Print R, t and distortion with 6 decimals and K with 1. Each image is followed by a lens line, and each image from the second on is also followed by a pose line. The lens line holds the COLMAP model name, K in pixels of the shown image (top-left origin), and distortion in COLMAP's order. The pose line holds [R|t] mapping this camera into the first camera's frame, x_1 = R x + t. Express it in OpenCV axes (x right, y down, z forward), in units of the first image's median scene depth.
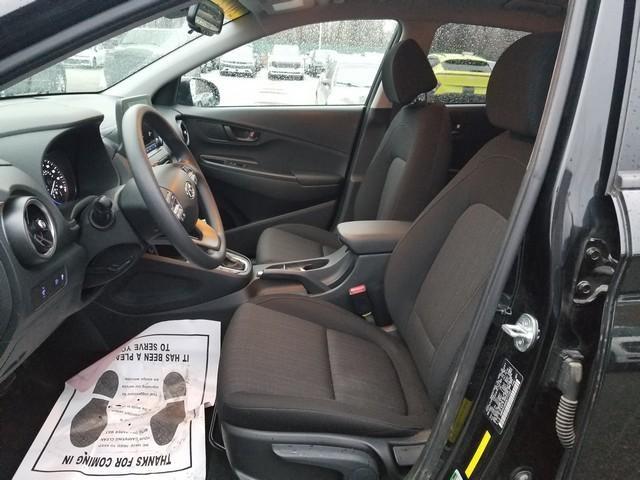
lens RADIAL K [[501.9, 0, 321.2], [0, 501.9, 227.0], [0, 0, 1]] dist [0.082798, -0.139195]
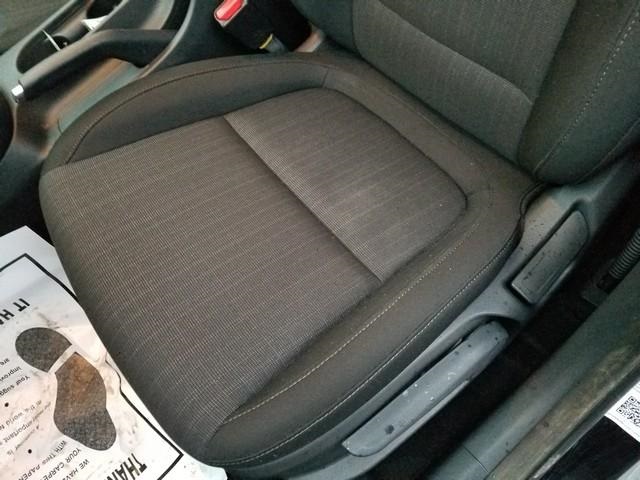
lens RADIAL K [[501.9, 0, 321.2], [0, 501.9, 227.0], [0, 0, 1]] dist [0.082798, -0.139195]
pose [[0.802807, -0.585092, 0.114757, -0.032710], [0.371430, 0.641321, 0.671377, -0.028427], [-0.466414, -0.496362, 0.732177, 0.520925]]
